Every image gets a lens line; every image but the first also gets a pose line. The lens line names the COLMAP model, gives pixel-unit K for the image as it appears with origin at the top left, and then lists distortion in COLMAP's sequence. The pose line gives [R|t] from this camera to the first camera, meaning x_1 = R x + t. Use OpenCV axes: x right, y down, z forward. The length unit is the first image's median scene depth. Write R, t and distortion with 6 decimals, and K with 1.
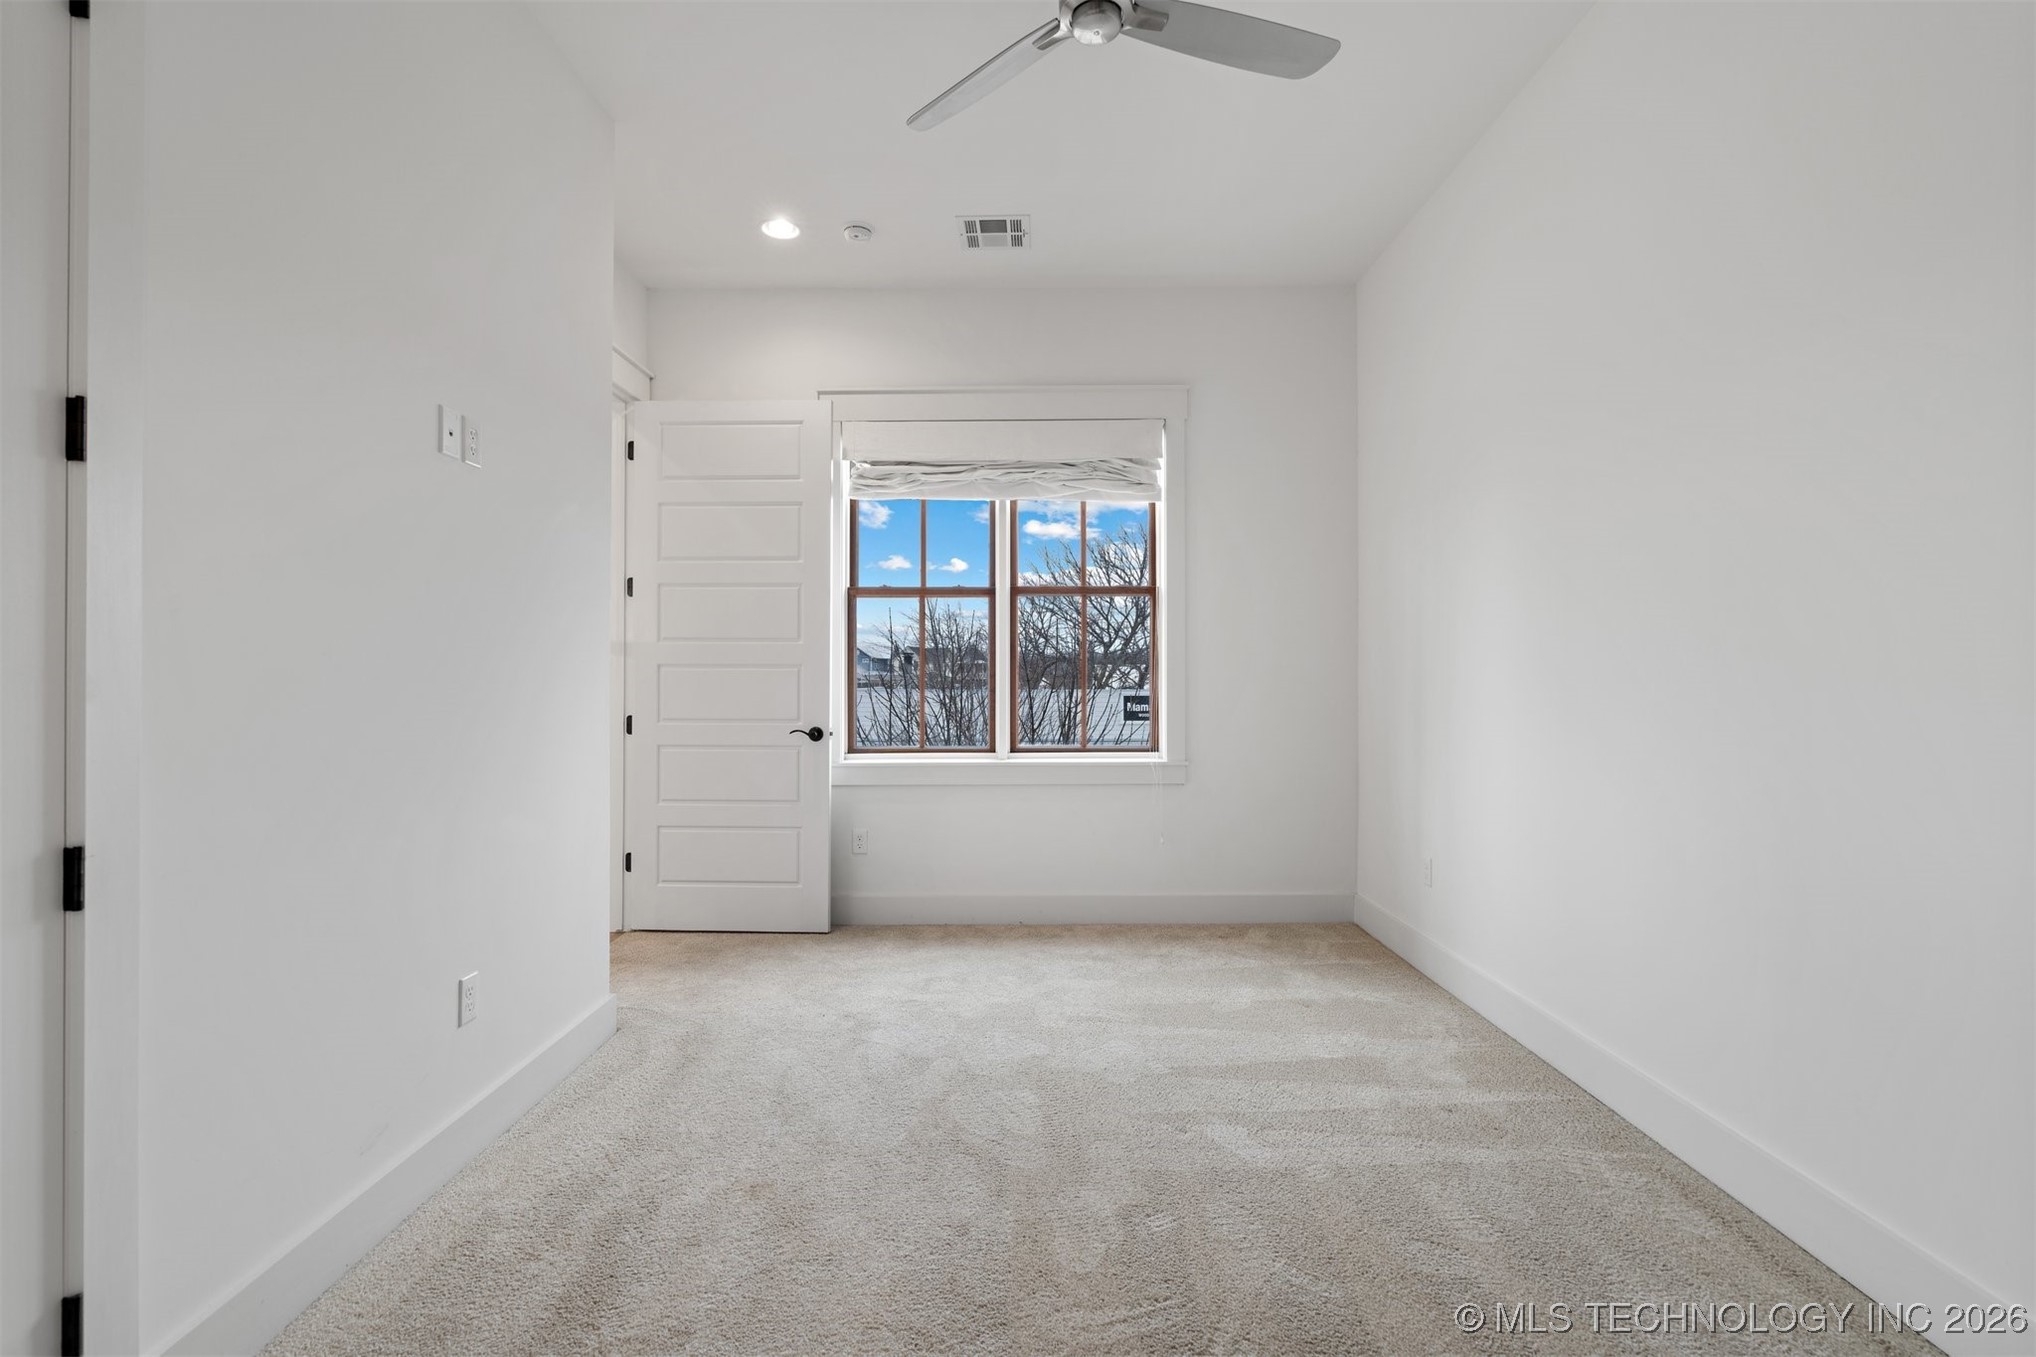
lens RADIAL K [[933.5, 0, 1018.7], [0, 933.5, 673.7], [0, 0, 1]] dist [-0.010950, 0.003235]
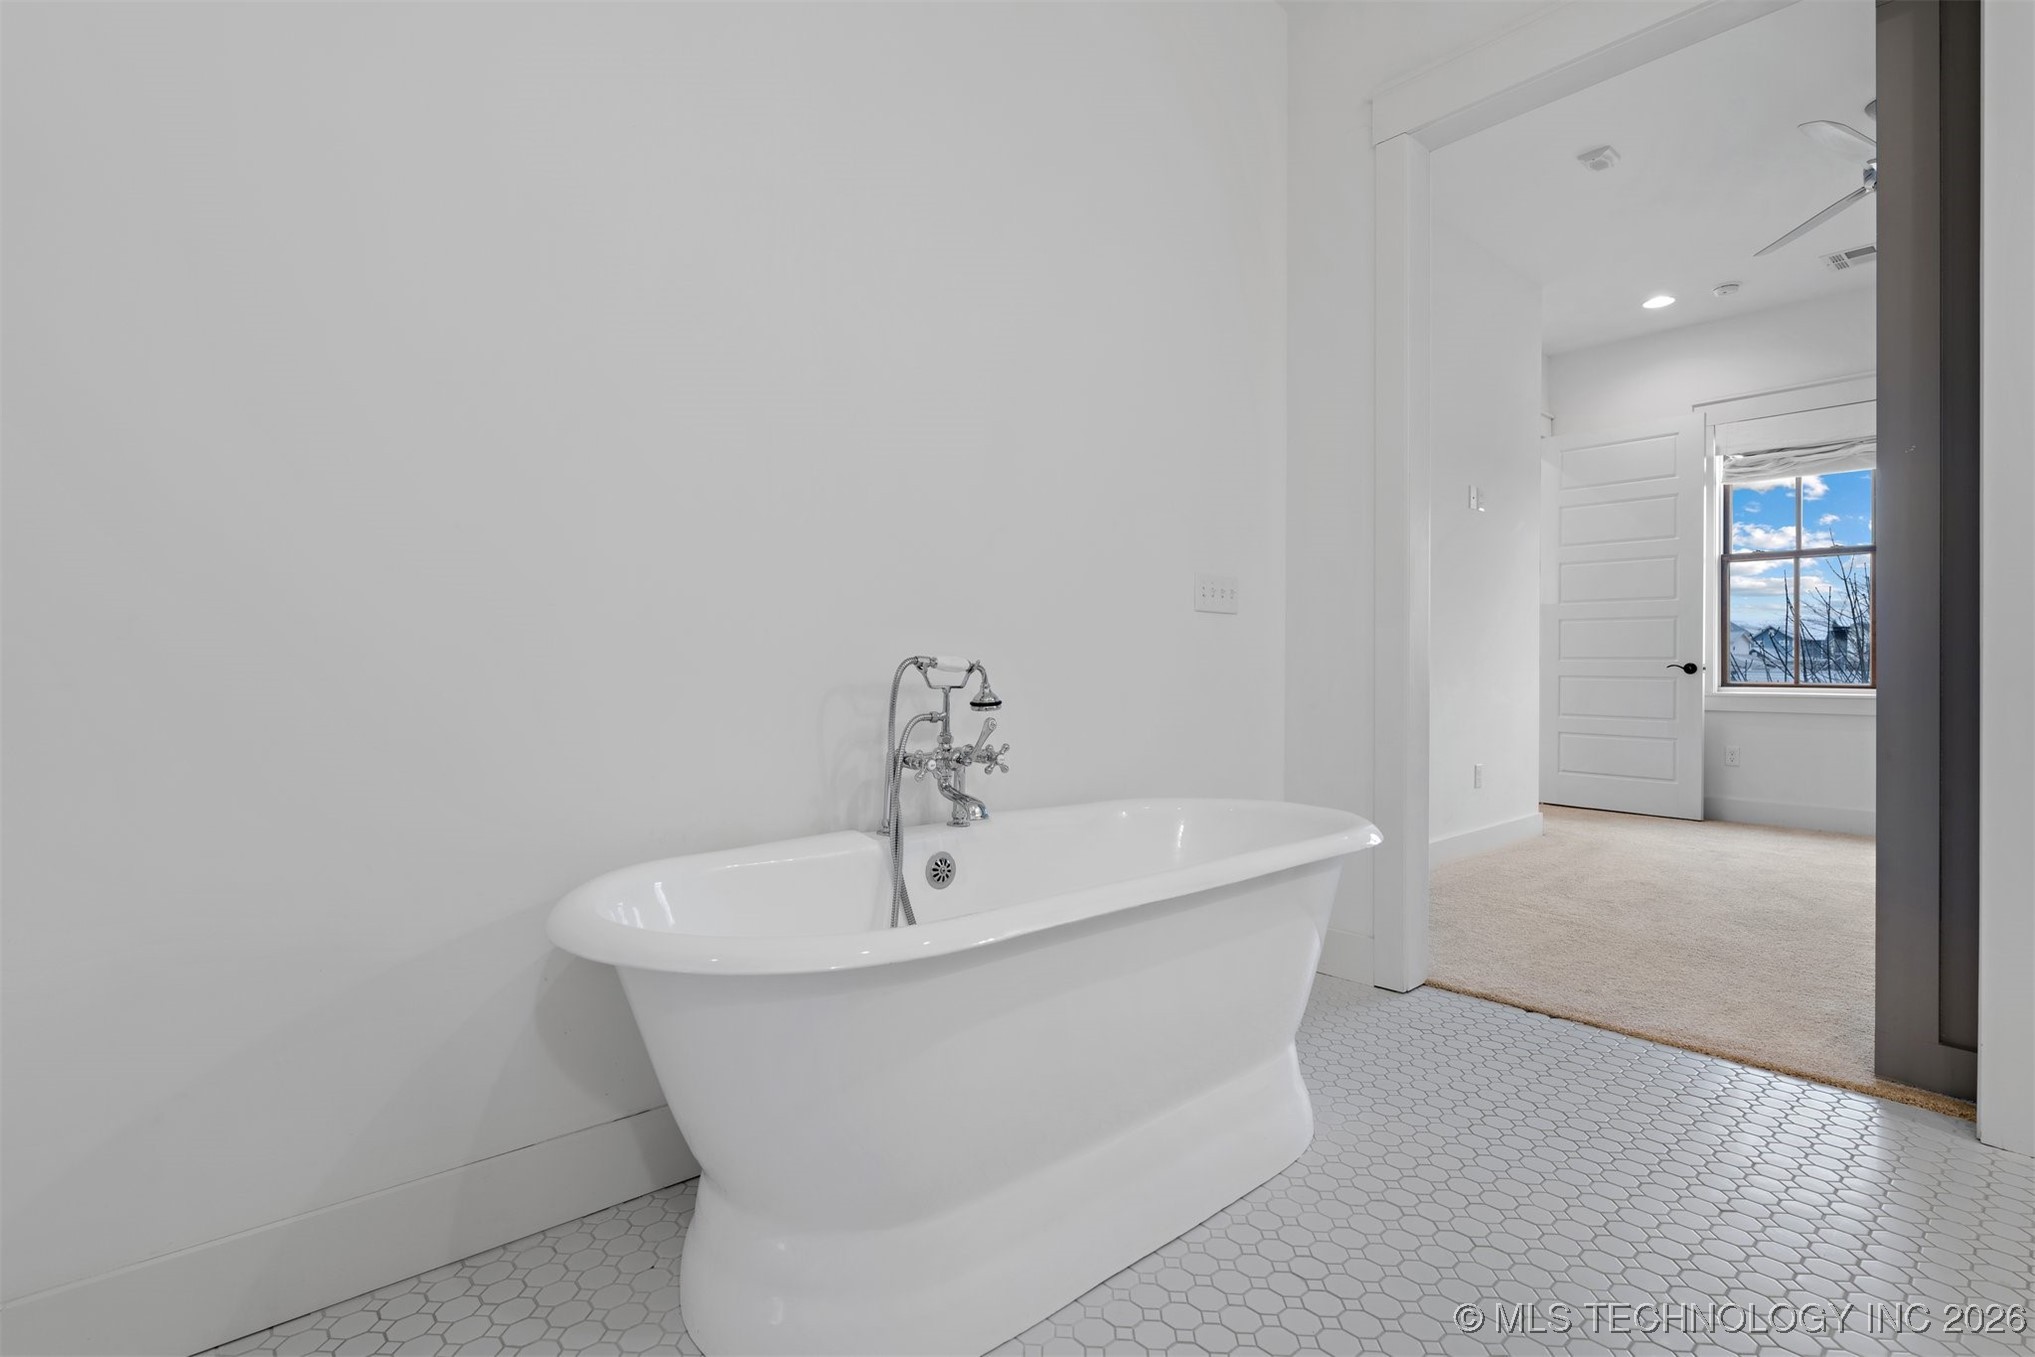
lens RADIAL K [[933.0, 0, 1018.4], [0, 933.0, 660.1], [0, 0, 1]] dist [-0.010950, 0.003235]
pose [[0.662137, -0.001242, -0.749382, 0.135468], [-0.004016, 0.999978, -0.005206, 0.063328], [0.749372, 0.006456, 0.662118, -0.574482]]
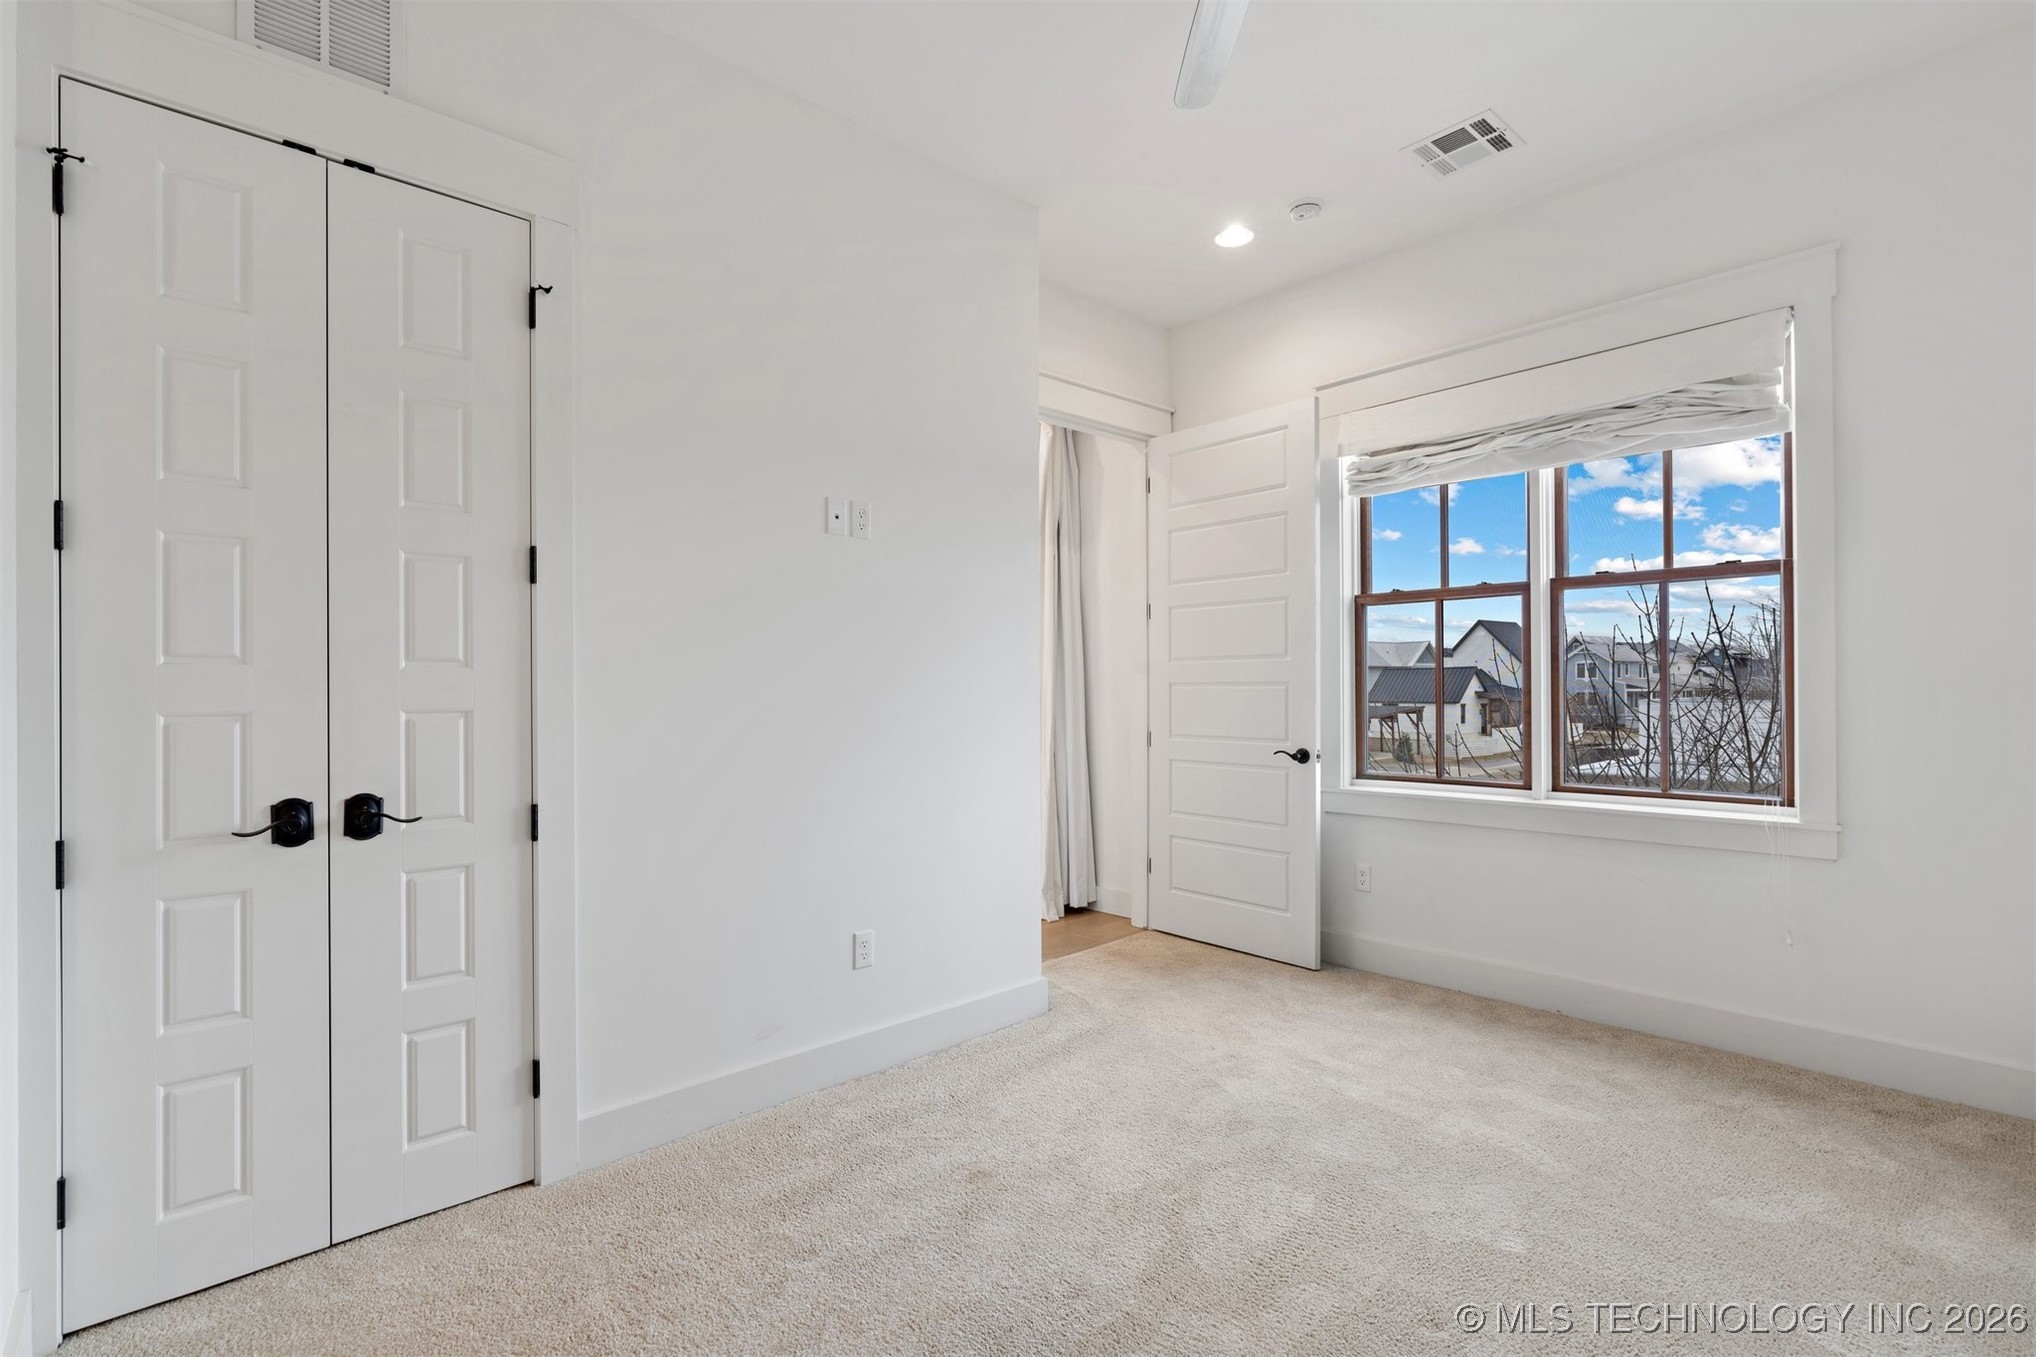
lens RADIAL K [[933.5, 0, 998.5], [0, 933.5, 687.3], [0, 0, 1]] dist [-0.010950, 0.003235]
pose [[0.675124, -0.005040, -0.737687, 0.266146], [0.009420, 0.999954, 0.001789, -0.008888], [0.737644, -0.008157, 0.675140, 0.140795]]
